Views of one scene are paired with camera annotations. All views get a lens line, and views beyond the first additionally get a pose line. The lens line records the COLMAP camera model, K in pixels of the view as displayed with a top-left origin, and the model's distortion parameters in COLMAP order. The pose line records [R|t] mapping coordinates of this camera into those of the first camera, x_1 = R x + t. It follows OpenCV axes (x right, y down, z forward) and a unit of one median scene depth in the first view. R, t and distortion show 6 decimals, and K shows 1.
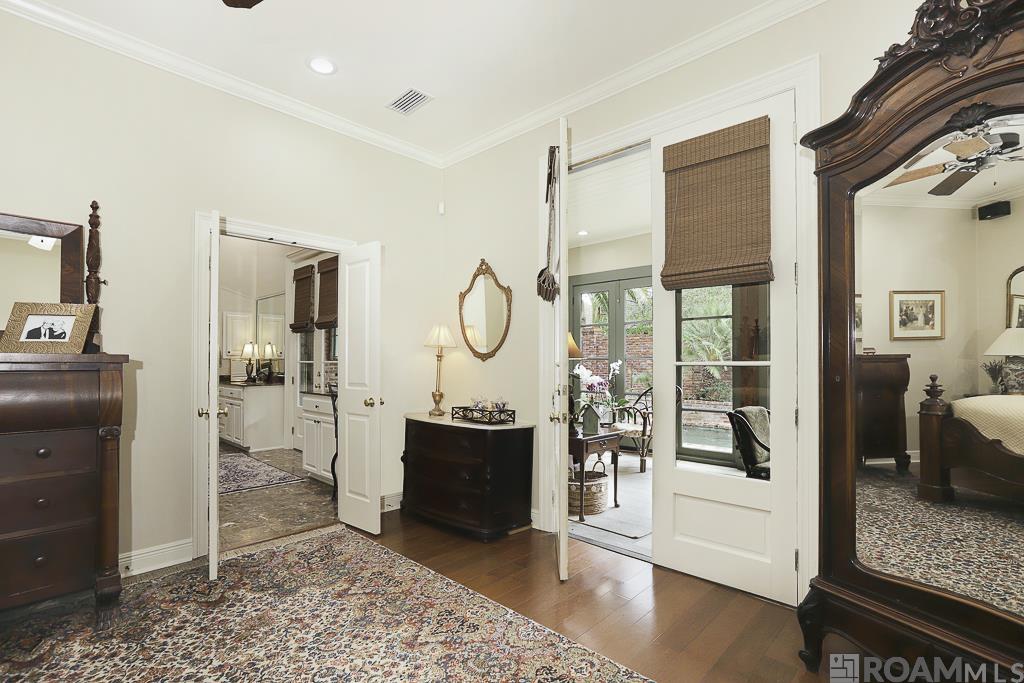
lens RADIAL K [[473.8, 0, 510.2], [0, 473.8, 358.8], [0, 0, 1]] dist [-0.031934, 0.015776]
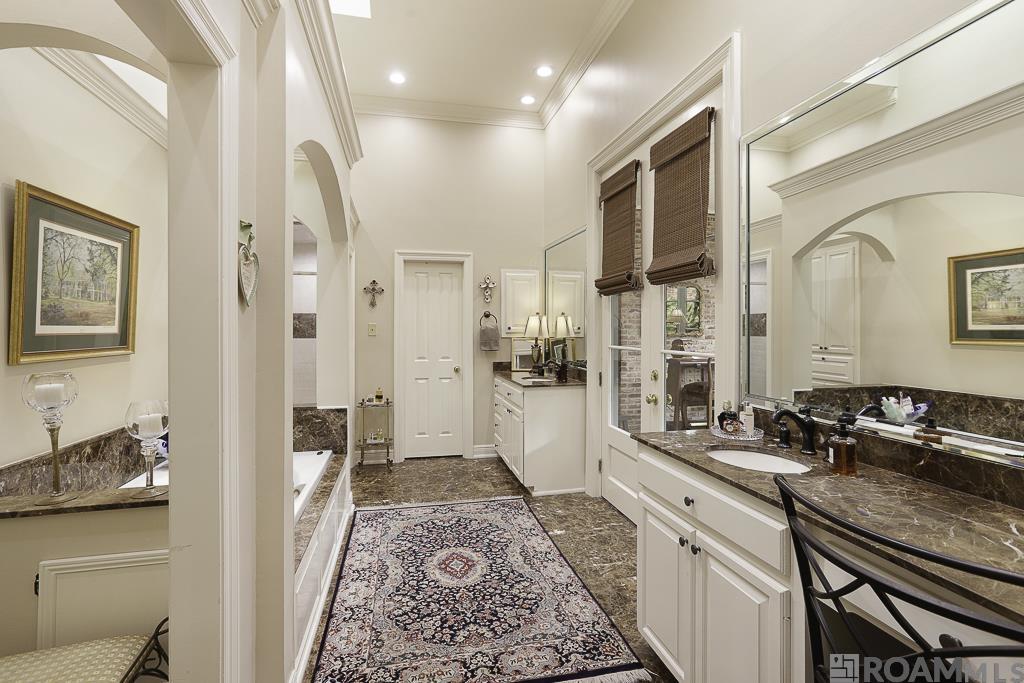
lens RADIAL K [[484.5, 0, 512.6], [0, 484.5, 330.0], [0, 0, 1]] dist [-0.033989, 0.017880]
pose [[0.839005, 0.000769, -0.544123, -0.635053], [0.004472, 0.999955, 0.008308, -0.050969], [0.544105, -0.009404, 0.838964, 1.236116]]
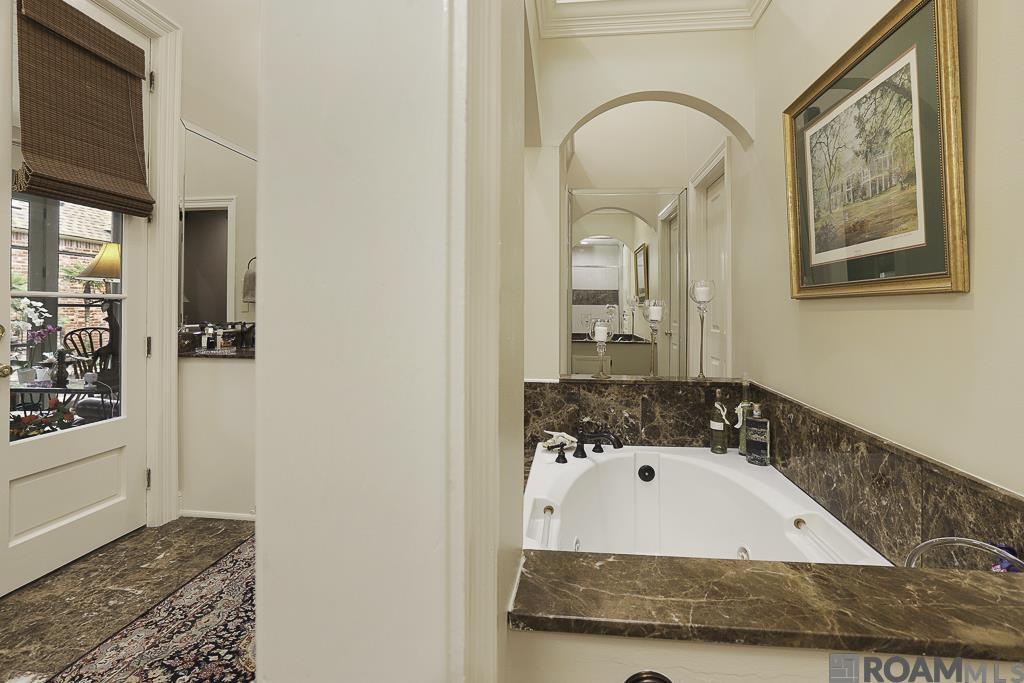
lens RADIAL K [[484.5, 0, 512.6], [0, 484.5, 330.0], [0, 0, 1]] dist [-0.033989, 0.017880]
pose [[-0.606881, -0.040472, 0.793761, -2.120525], [-0.014040, 0.999093, 0.040206, 0.035625], [-0.794669, 0.013256, -0.606899, 2.295854]]
